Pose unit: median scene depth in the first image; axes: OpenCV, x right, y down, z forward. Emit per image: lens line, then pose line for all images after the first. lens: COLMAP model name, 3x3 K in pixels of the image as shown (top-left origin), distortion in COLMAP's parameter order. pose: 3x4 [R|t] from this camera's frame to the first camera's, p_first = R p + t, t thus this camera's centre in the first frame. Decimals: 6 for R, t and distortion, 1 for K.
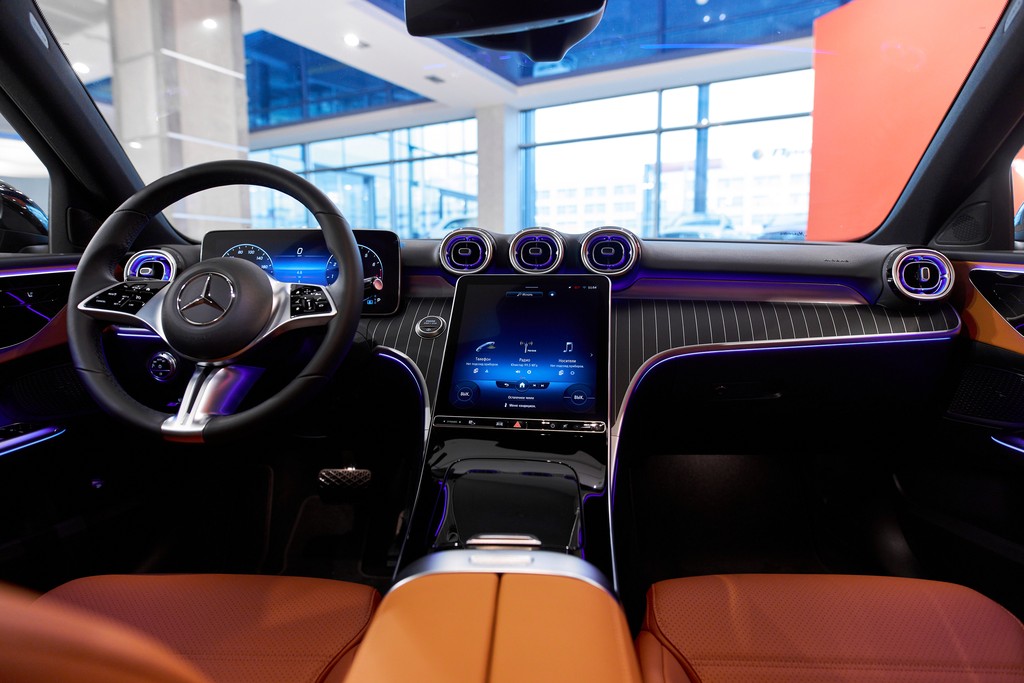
lens RADIAL K [[594.0, 0, 512.0], [0, 594.0, 341.5], [0, 0, 1]] dist [-0.004038, -0.001573]
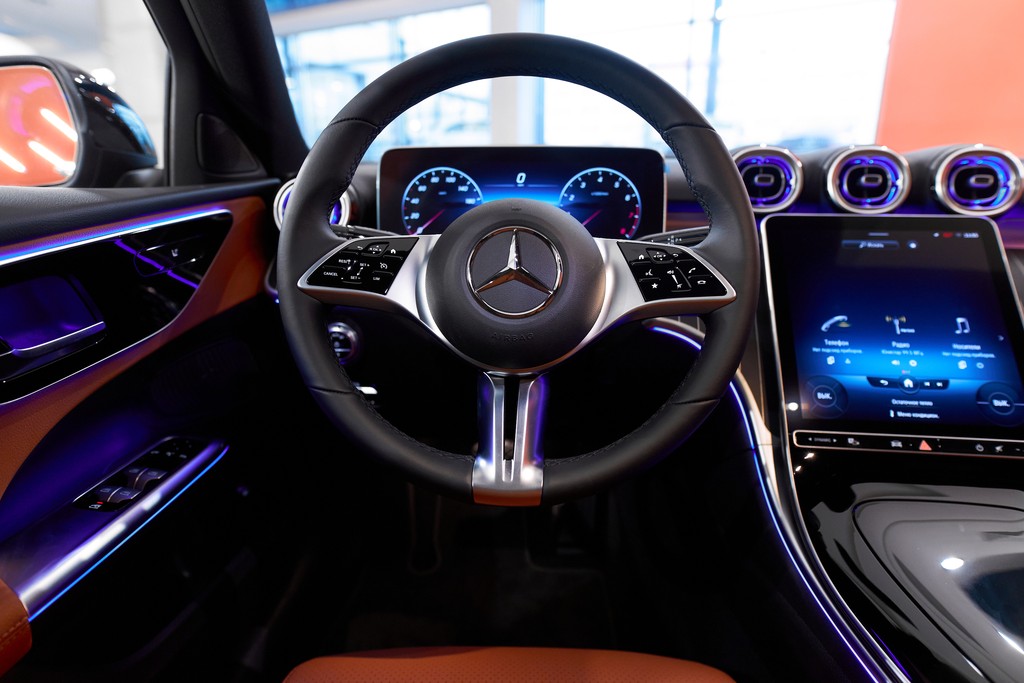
lens RADIAL K [[587.0, 0, 512.0], [0, 587.0, 341.5], [0, 0, 1]] dist [-0.005336, -0.000559]
pose [[0.999756, -0.006432, 0.021127, -0.451169], [0.003109, 0.988111, 0.153711, -0.079988], [-0.021865, -0.153608, 0.987890, 0.332653]]
